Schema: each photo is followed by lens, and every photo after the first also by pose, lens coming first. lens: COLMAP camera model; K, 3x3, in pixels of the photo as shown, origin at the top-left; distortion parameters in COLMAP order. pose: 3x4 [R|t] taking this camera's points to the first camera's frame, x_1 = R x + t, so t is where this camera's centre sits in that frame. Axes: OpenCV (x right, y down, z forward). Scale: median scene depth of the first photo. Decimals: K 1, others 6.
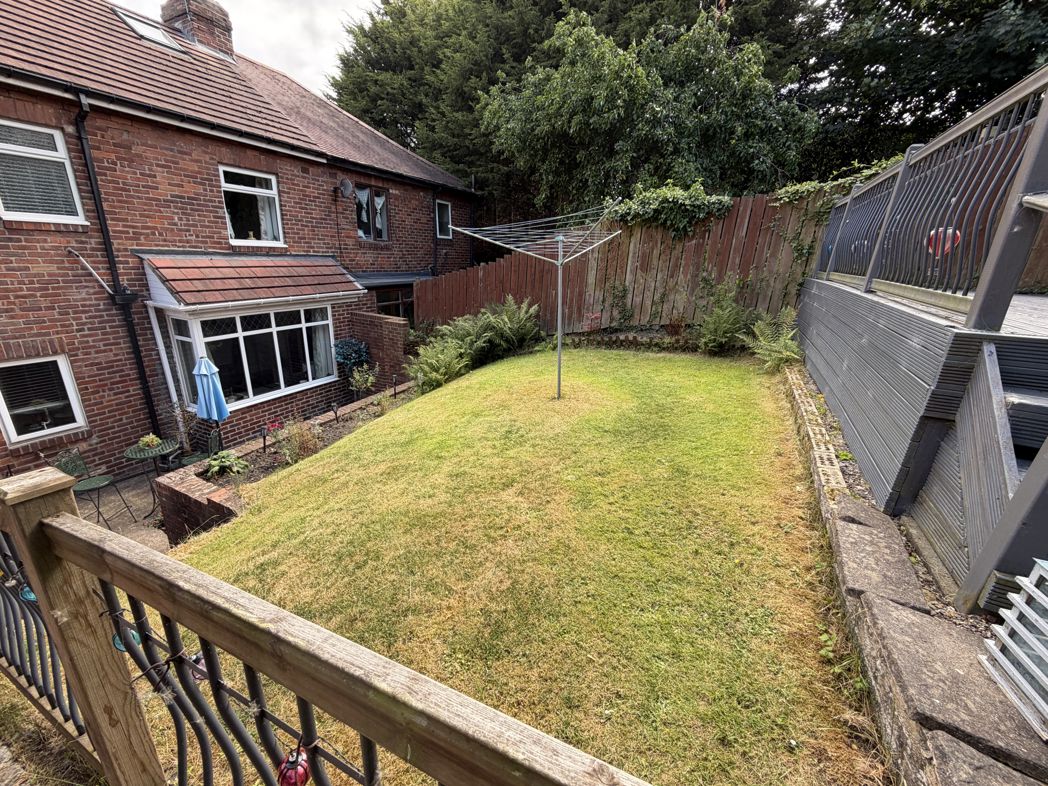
lens RADIAL K [[418.1, 0, 521.2], [0, 418.1, 389.8], [0, 0, 1]] dist [0.001459, 0.000140]
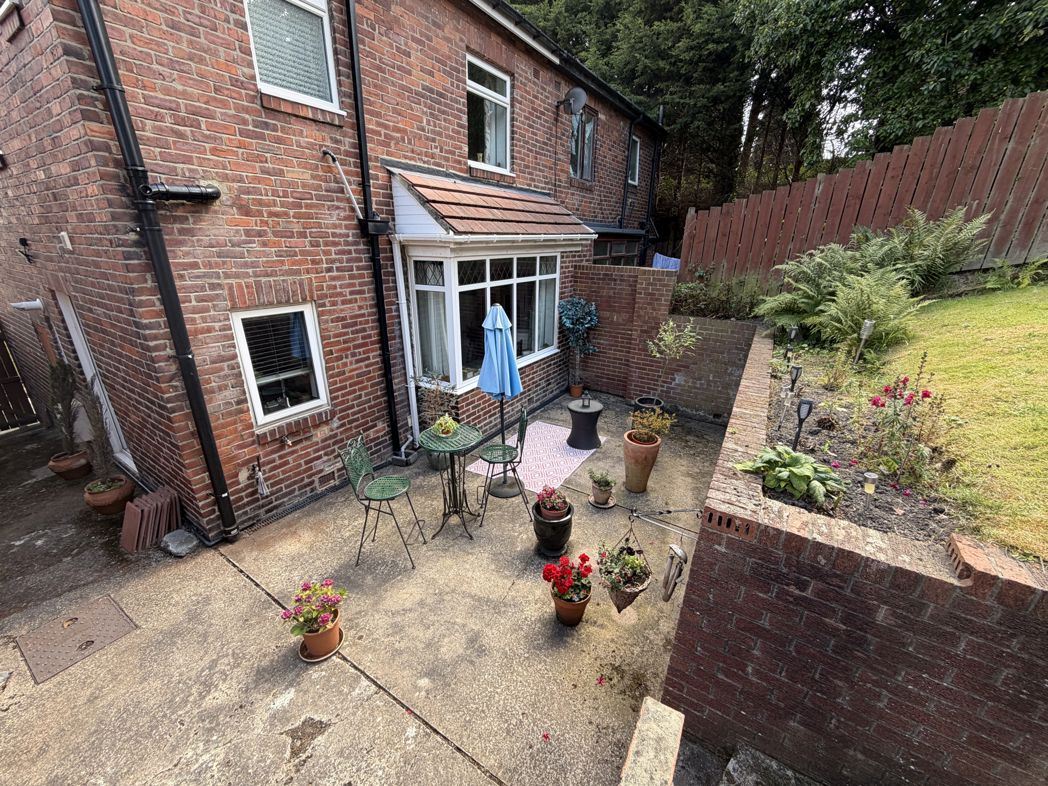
lens RADIAL K [[418.1, 0, 521.2], [0, 418.1, 389.8], [0, 0, 1]] dist [0.001459, 0.000140]
pose [[0.992876, 0.003021, -0.119117, -0.580164], [-0.000244, 0.999728, 0.023323, 0.041950], [0.119155, -0.023127, 0.992606, 0.293058]]
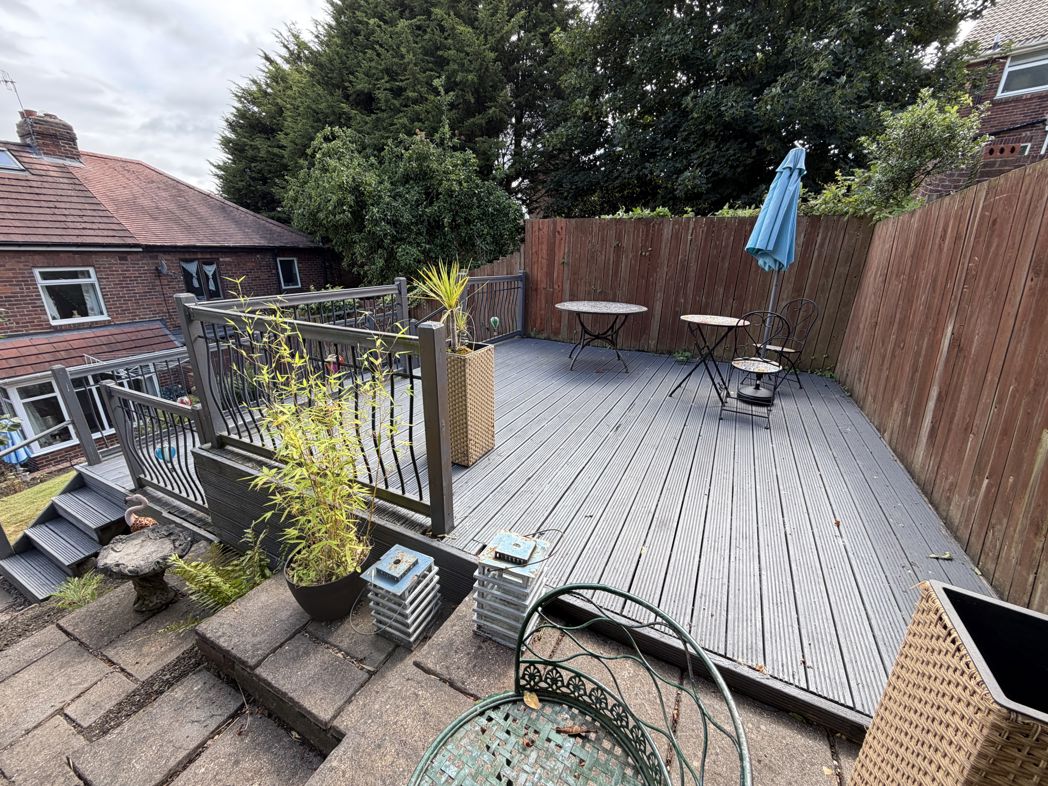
lens RADIAL K [[418.1, 0, 521.2], [0, 418.1, 389.8], [0, 0, 1]] dist [0.001459, 0.000140]
pose [[0.999556, -0.029707, -0.002189, 0.894993], [0.029727, 0.999511, 0.009692, -0.125719], [0.001900, -0.009753, 0.999951, -0.369060]]
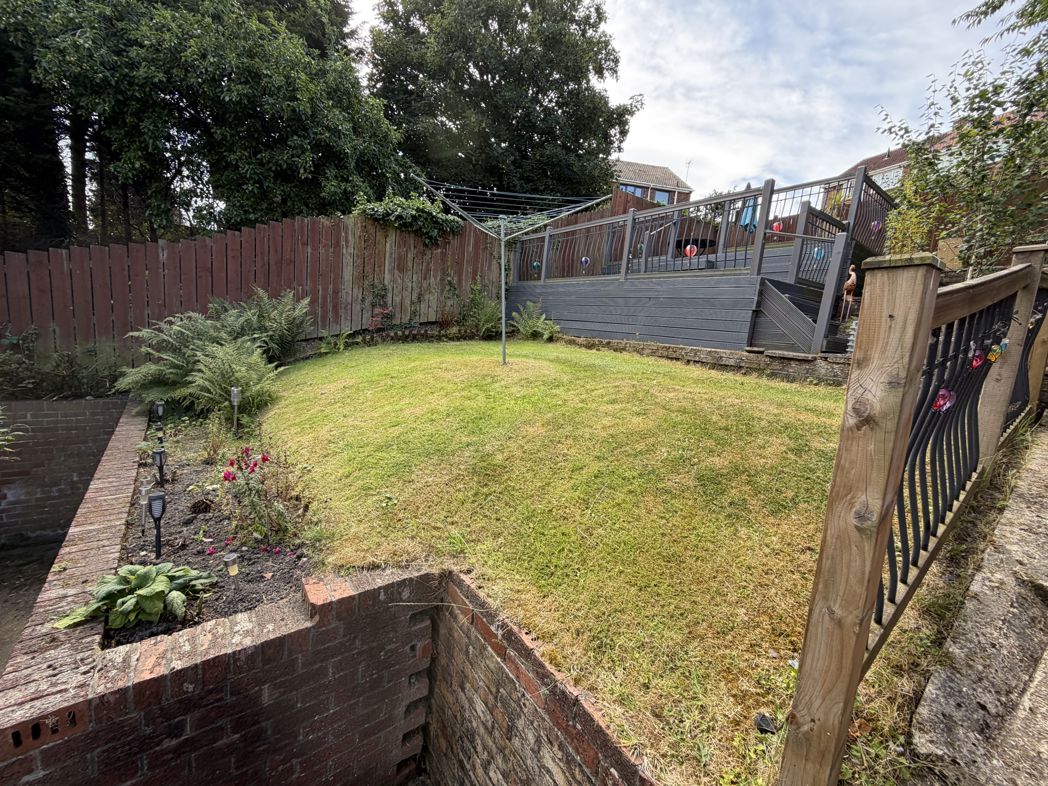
lens RADIAL K [[418.1, 0, 521.2], [0, 418.1, 389.8], [0, 0, 1]] dist [0.001459, 0.000140]
pose [[0.451641, -0.137722, 0.881506, -0.521912], [0.223022, 0.974076, 0.037919, 0.032101], [-0.863876, 0.179469, 0.470648, 0.287534]]
